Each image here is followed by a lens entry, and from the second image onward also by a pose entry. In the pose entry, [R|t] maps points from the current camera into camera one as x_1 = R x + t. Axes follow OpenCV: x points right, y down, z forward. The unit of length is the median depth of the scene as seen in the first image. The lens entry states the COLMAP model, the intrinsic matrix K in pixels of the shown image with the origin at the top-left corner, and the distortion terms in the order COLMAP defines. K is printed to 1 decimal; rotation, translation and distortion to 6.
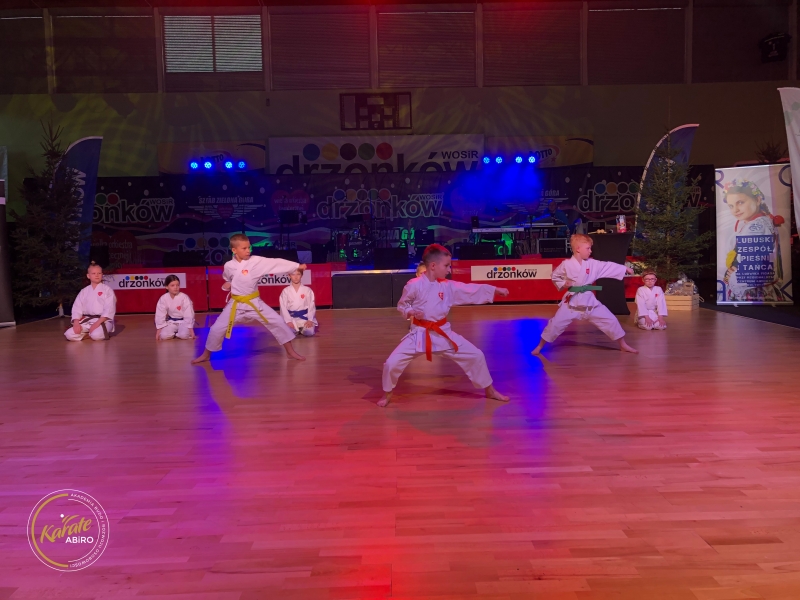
lens RADIAL K [[655.7, 0, 412.0], [0, 655.7, 284.3], [0, 0, 1]] dist [0.040219, -0.034272]
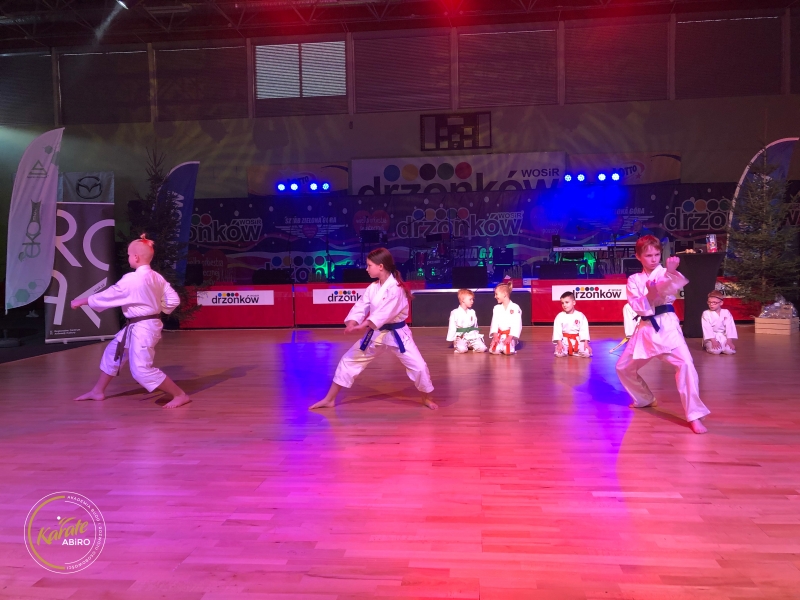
lens RADIAL K [[655.7, 0, 408.1], [0, 655.7, 289.8], [0, 0, 1]] dist [0.040219, -0.034272]
pose [[0.992476, 0.008026, -0.122175, -0.003644], [-0.010374, 0.999773, -0.018588, -0.001026], [0.121998, 0.019716, 0.992334, -0.008135]]
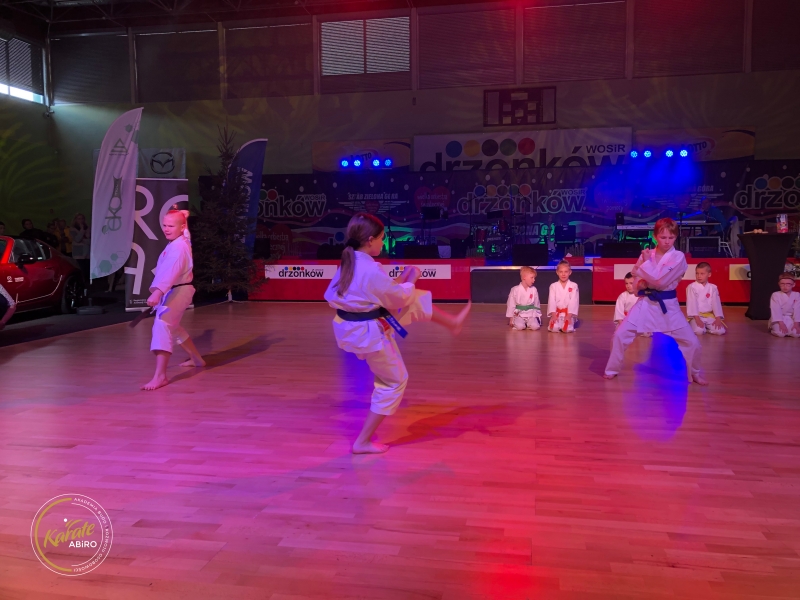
lens RADIAL K [[655.7, 0, 414.8], [0, 655.7, 284.6], [0, 0, 1]] dist [0.040219, -0.034272]
pose [[0.979175, 0.028428, -0.201019, -0.002438], [-0.026458, 0.999572, 0.012482, -0.001889], [0.201288, -0.006903, 0.979508, -0.023472]]
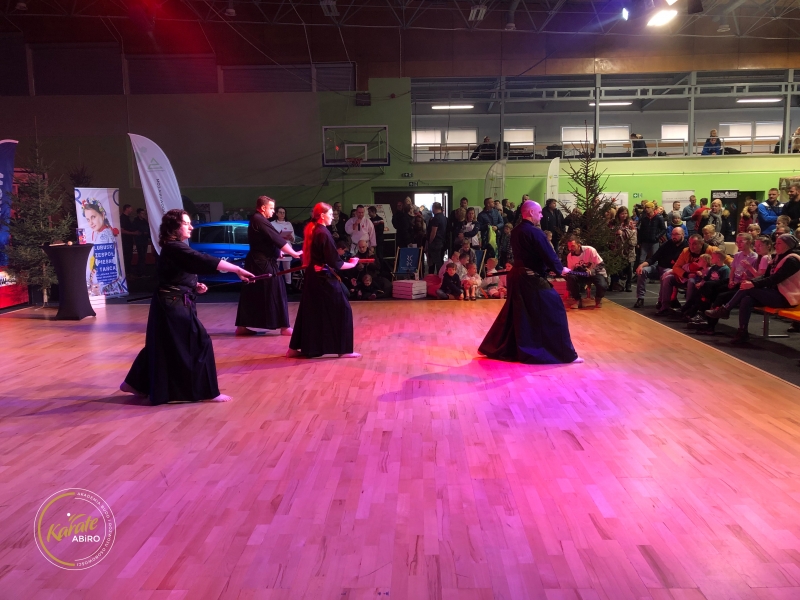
lens RADIAL K [[655.7, 0, 407.5], [0, 655.7, 289.6], [0, 0, 1]] dist [0.040219, -0.034272]
pose [[0.031577, -0.092071, 0.995252, -0.628861], [0.080692, 0.992733, 0.089278, -0.045873], [-0.996239, 0.077489, 0.038777, 0.333878]]
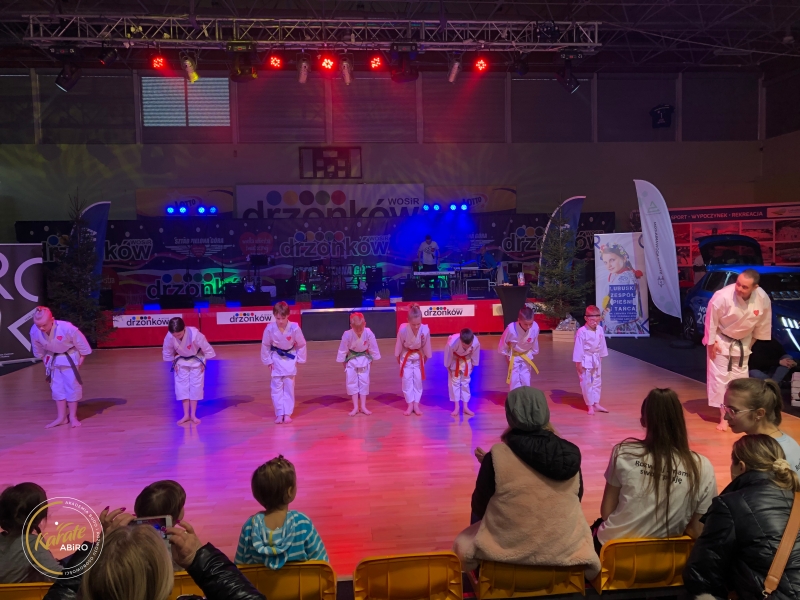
lens RADIAL K [[655.7, 0, 407.8], [0, 655.7, 289.6], [0, 0, 1]] dist [0.040219, -0.034272]
pose [[0.997113, -0.002845, 0.075884, -0.013198], [0.003762, 0.999922, -0.011951, -0.043709], [-0.075844, 0.012202, 0.997045, -0.256024]]
